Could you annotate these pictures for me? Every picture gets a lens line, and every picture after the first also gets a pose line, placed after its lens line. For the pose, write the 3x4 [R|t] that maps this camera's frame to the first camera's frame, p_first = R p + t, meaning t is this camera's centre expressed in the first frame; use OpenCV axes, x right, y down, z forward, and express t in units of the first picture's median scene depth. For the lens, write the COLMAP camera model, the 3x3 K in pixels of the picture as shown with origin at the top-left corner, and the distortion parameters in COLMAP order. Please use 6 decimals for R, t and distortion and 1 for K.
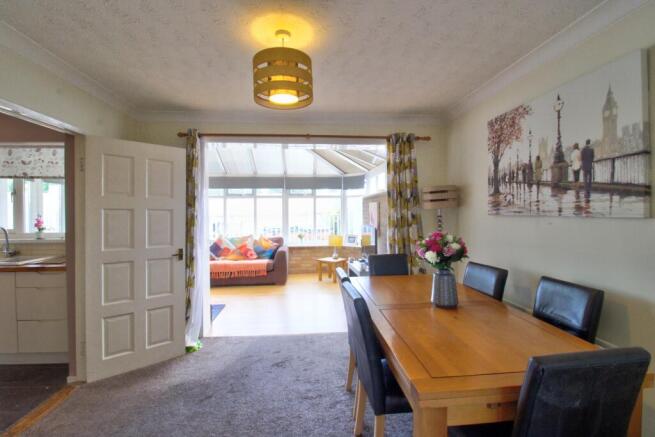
lens RADIAL K [[305.8, 0, 327.0], [0, 305.8, 215.0], [0, 0, 1]] dist [0.001406, -0.013440]
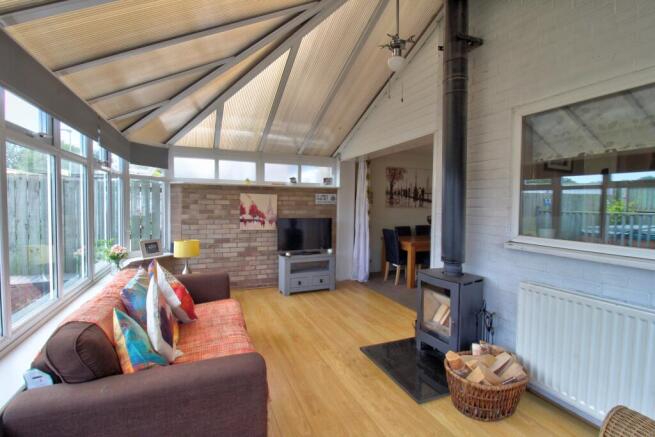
lens RADIAL K [[305.8, 0, 327.0], [0, 305.8, 215.0], [0, 0, 1]] dist [0.001406, -0.013440]
pose [[-0.306426, -0.029502, 0.951437, -1.586857], [0.000642, 0.999513, 0.031200, -0.013480], [-0.951894, 0.010171, -0.306258, 2.179376]]
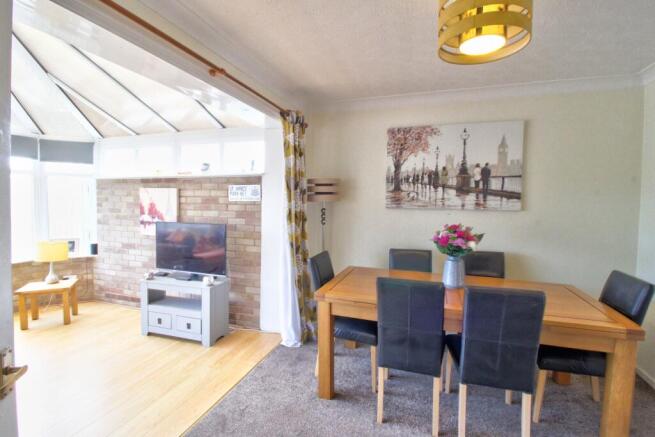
lens RADIAL K [[305.8, 0, 327.0], [0, 305.8, 215.0], [0, 0, 1]] dist [0.001406, -0.013440]
pose [[0.403297, -0.024177, 0.914750, -0.658777], [-0.006346, 0.999553, 0.029216, -0.006432], [-0.915047, -0.017588, 0.402963, 0.736453]]
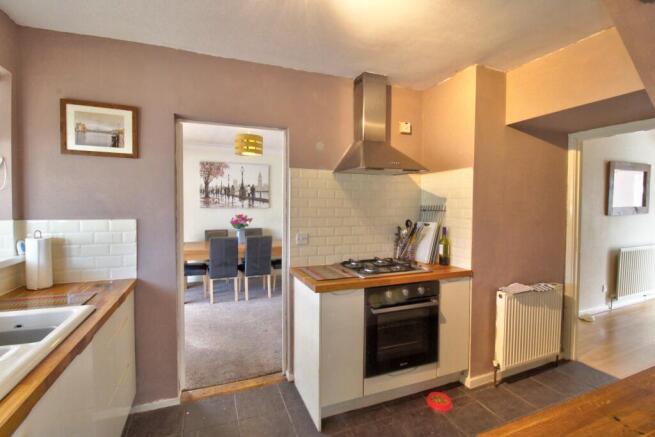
lens RADIAL K [[305.8, 0, 327.0], [0, 305.8, 215.0], [0, 0, 1]] dist [0.001406, -0.013440]
pose [[-0.283374, -0.024006, 0.958709, -1.688679], [0.006810, 0.999611, 0.027043, -0.000451], [-0.958985, 0.014192, -0.283100, 0.773323]]
